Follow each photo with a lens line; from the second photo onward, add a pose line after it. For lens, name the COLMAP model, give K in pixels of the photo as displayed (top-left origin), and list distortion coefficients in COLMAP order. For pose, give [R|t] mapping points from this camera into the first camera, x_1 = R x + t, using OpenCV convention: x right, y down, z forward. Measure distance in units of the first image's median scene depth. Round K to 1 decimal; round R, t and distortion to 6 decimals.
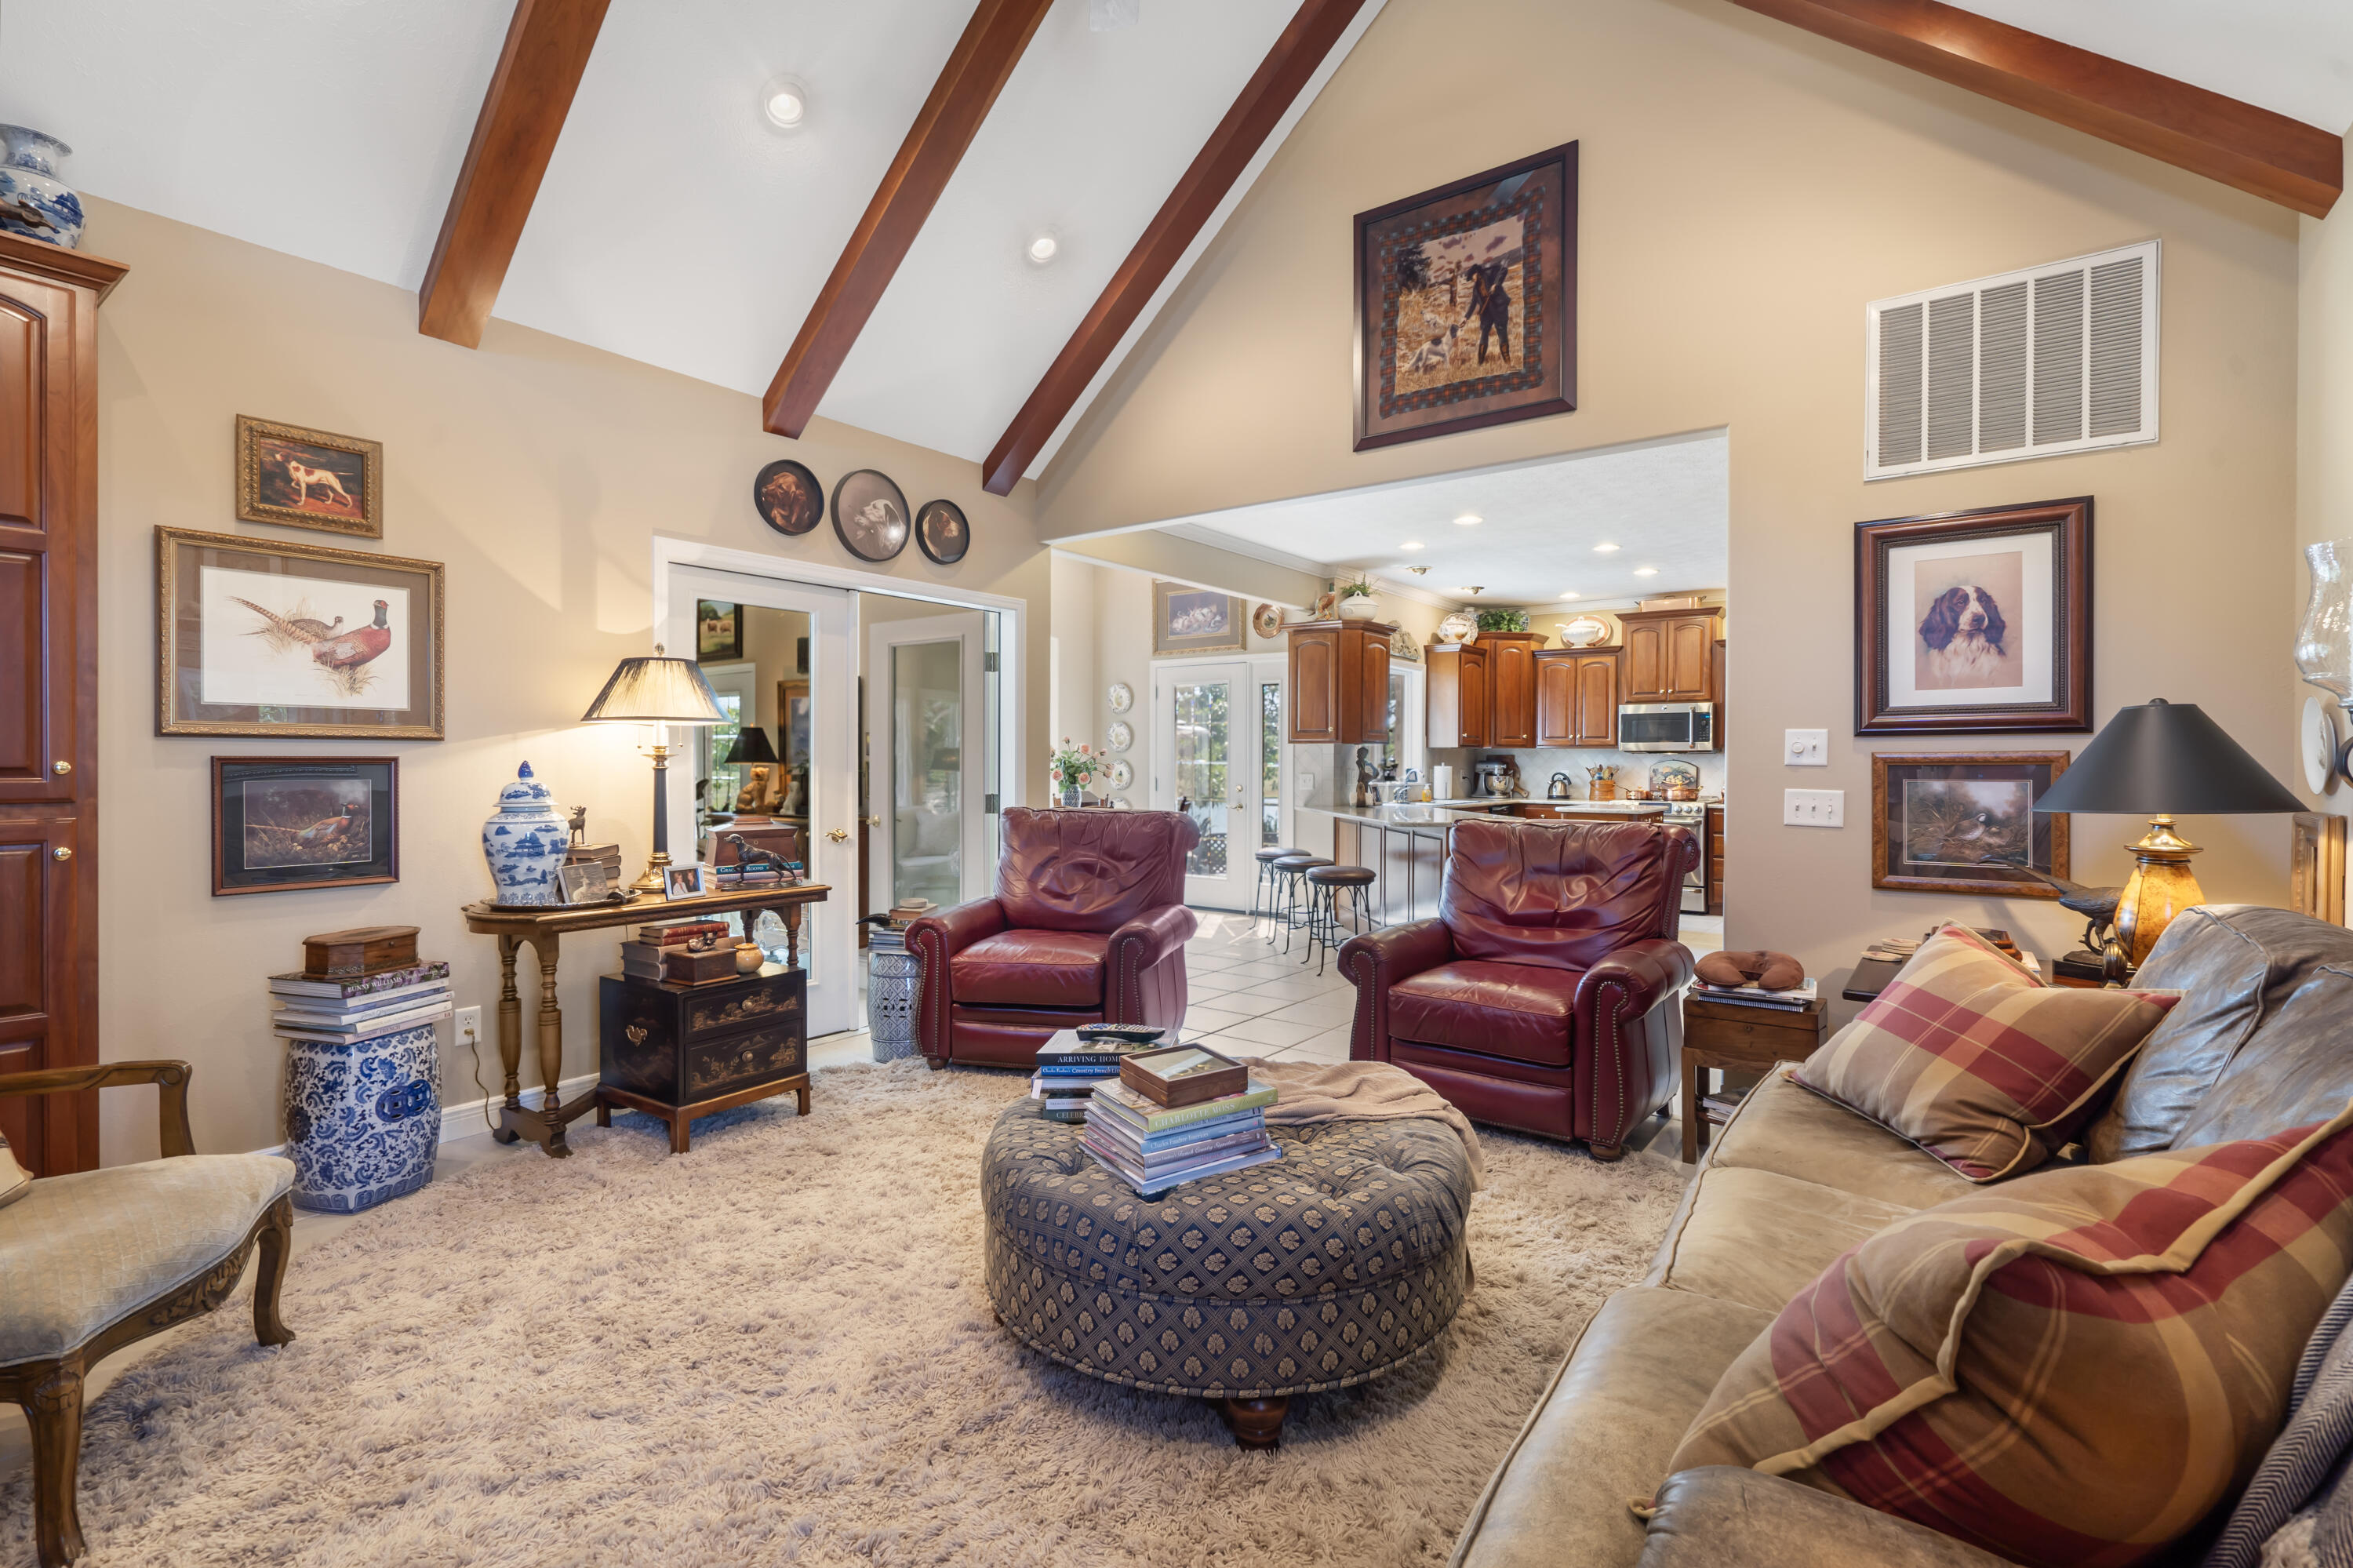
lens RADIAL K [[1069.0, 0, 1176.5], [0, 1069.0, 784.0], [0, 0, 1]] dist [-0.000922, -0.000090]
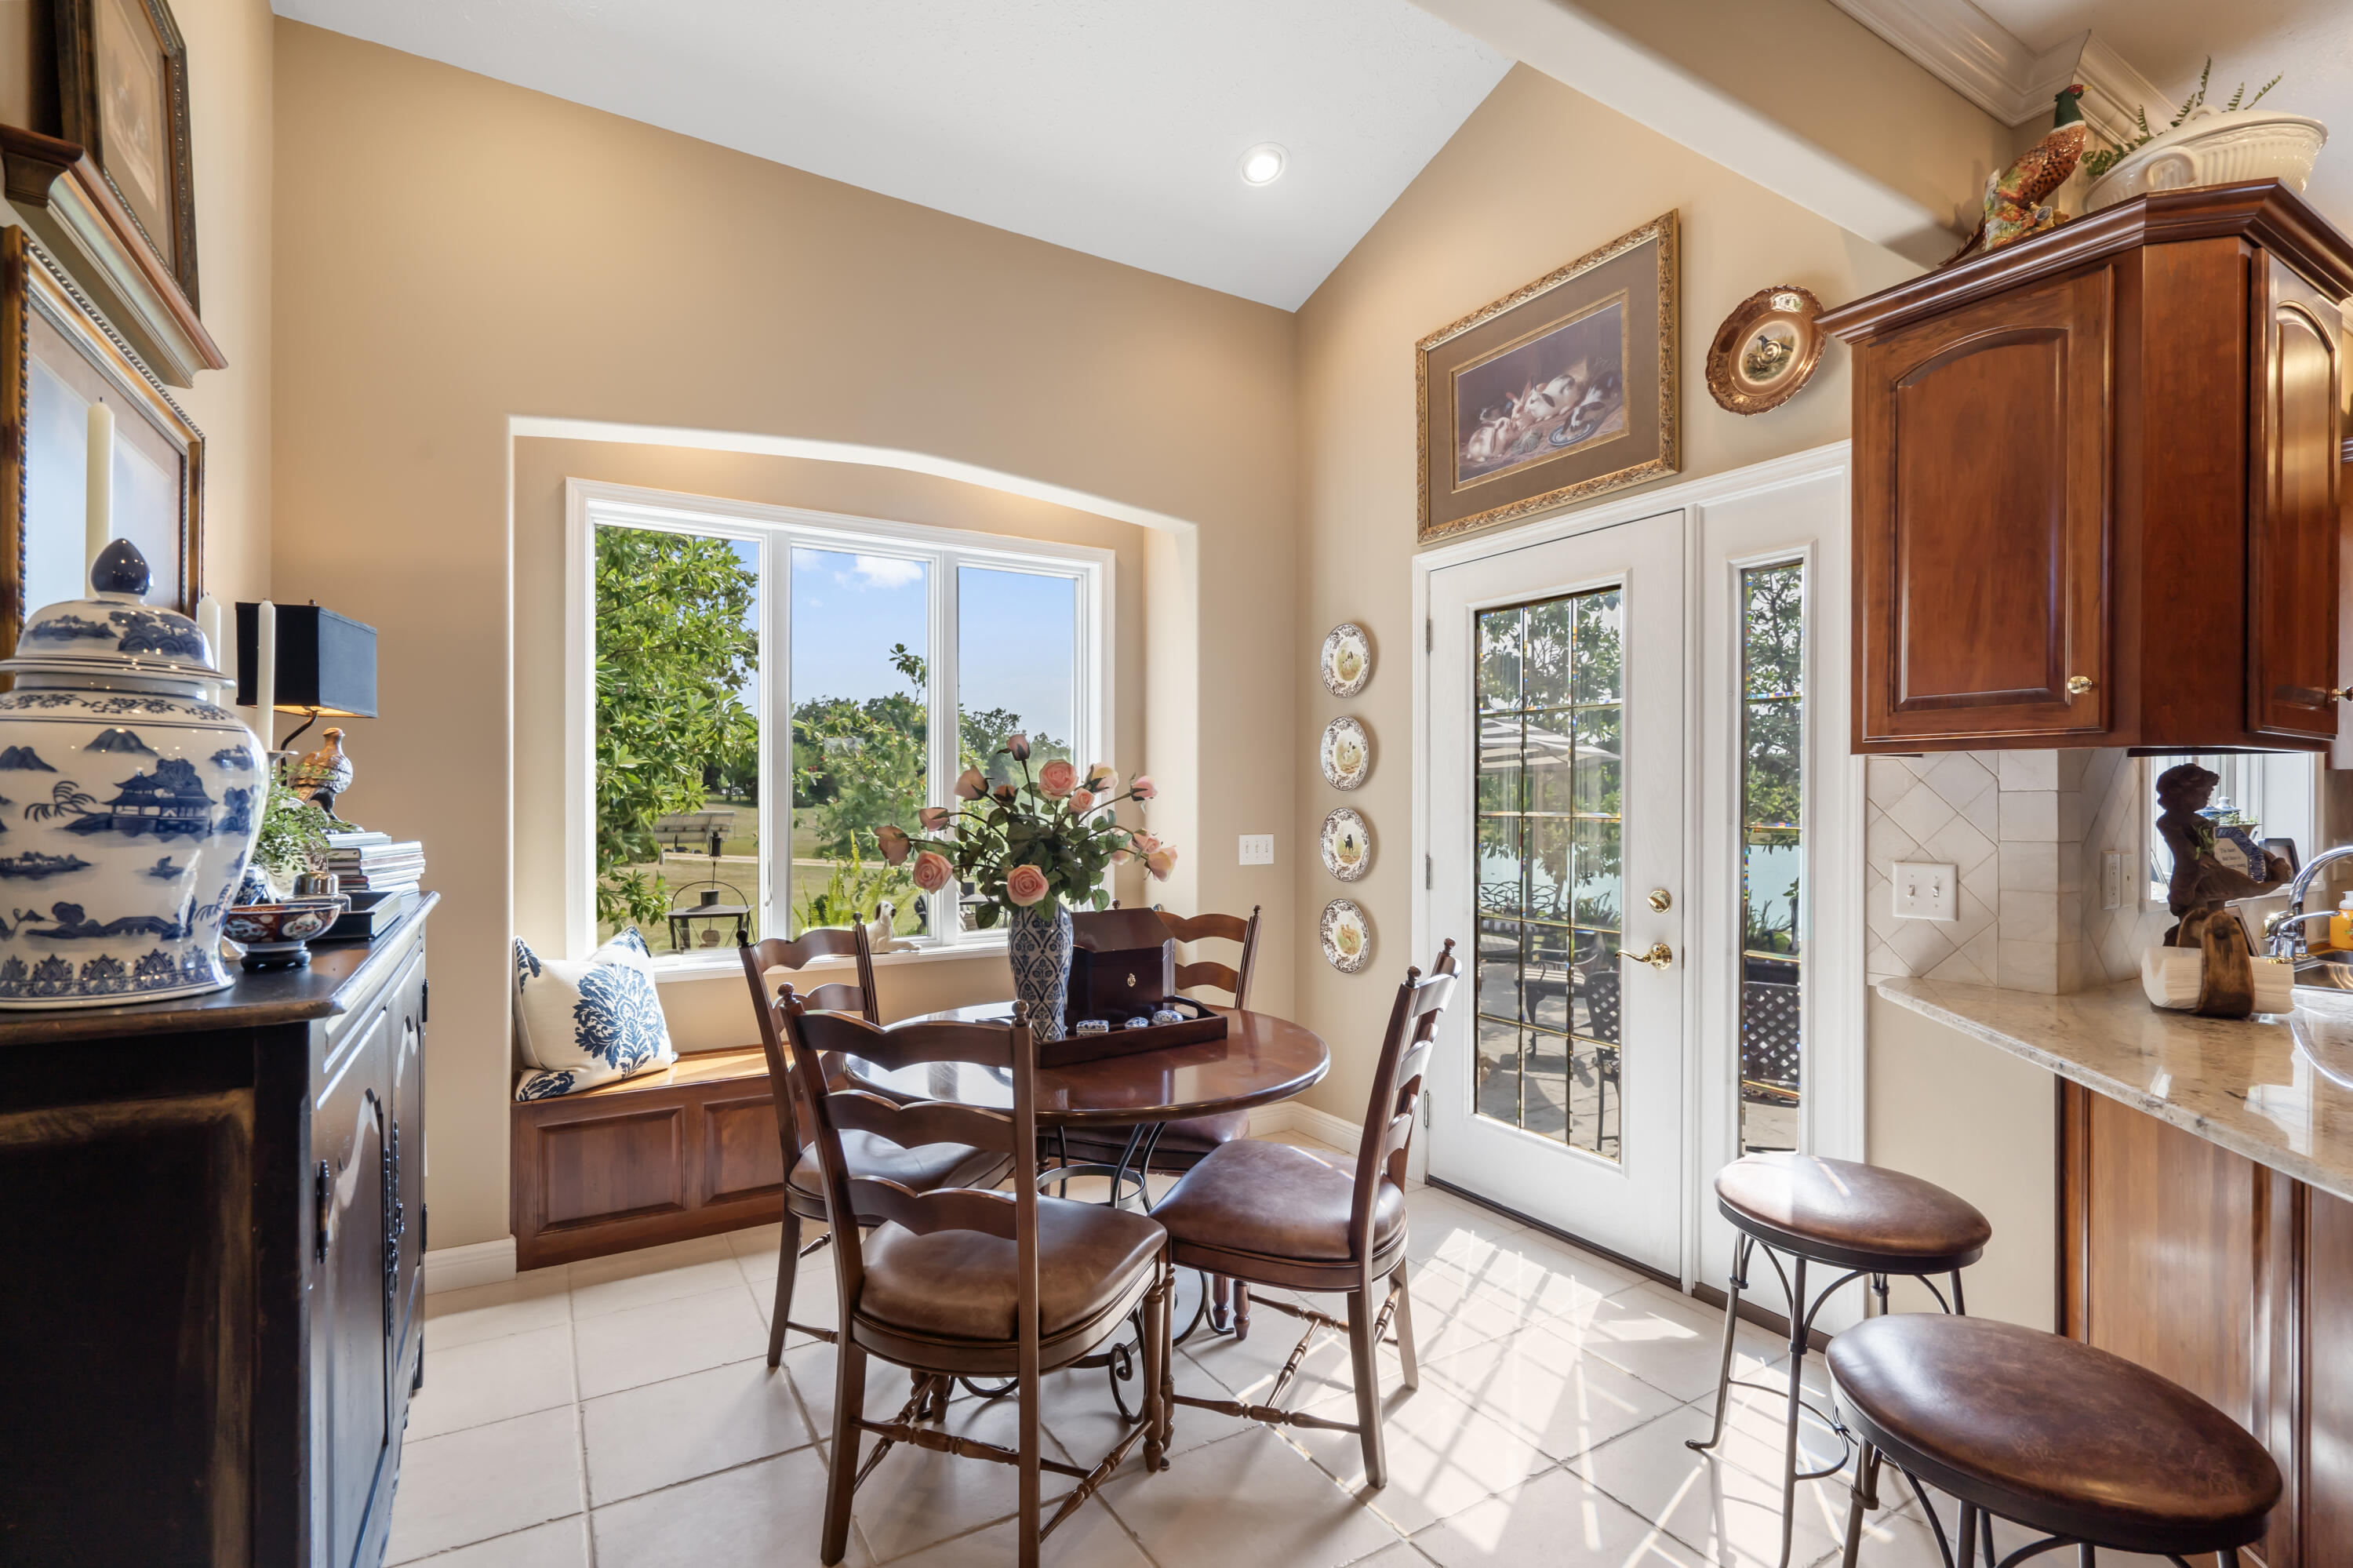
lens RADIAL K [[1076.0, 0, 1174.8], [0, 1076.0, 799.7], [0, 0, 1]] dist [-0.000352, -0.000226]
pose [[0.927095, 0.000794, -0.374825, 0.048042], [-0.009146, 0.999748, -0.020505, -0.019063], [0.374714, 0.022438, 0.926869, 0.687313]]
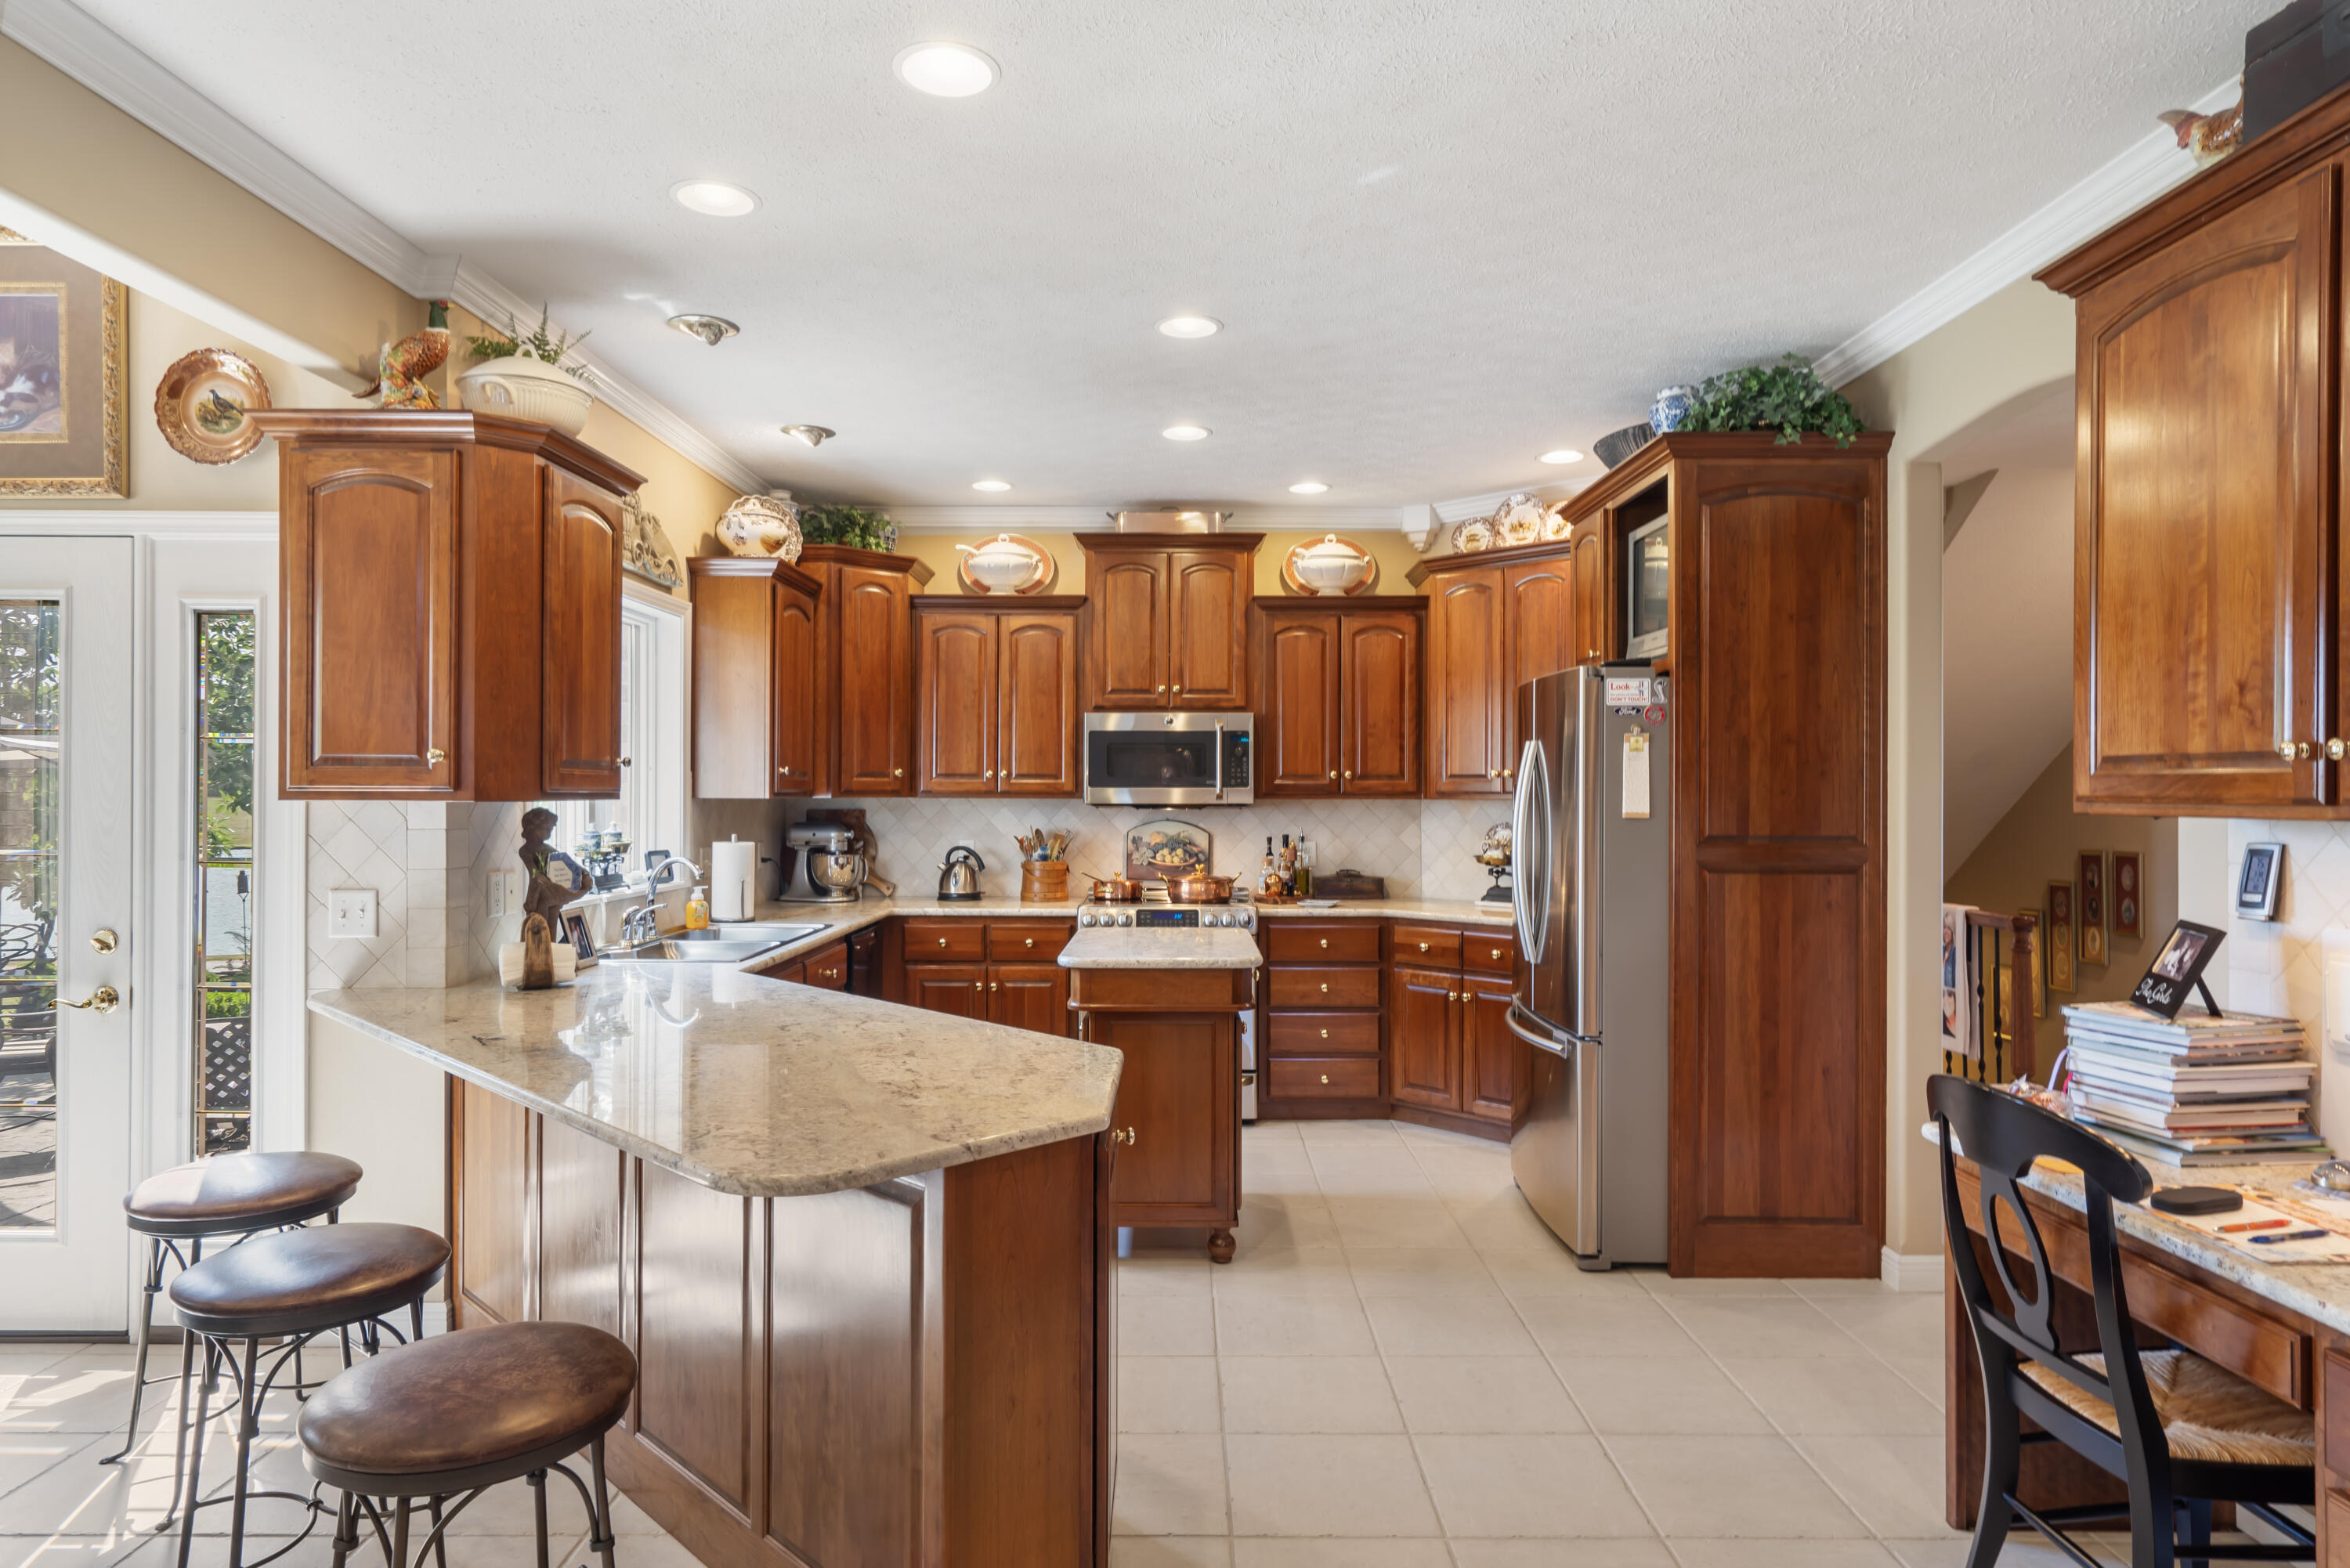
lens RADIAL K [[1358.7, 0, 1175.0], [0, 1358.7, 784.0], [0, 0, 1]] dist [0.002627, 0.001075]
pose [[0.804250, 0.001830, 0.594288, 0.079376], [0.012488, 0.999722, -0.019979, -0.031281], [-0.594159, 0.023490, 0.804004, 0.532558]]
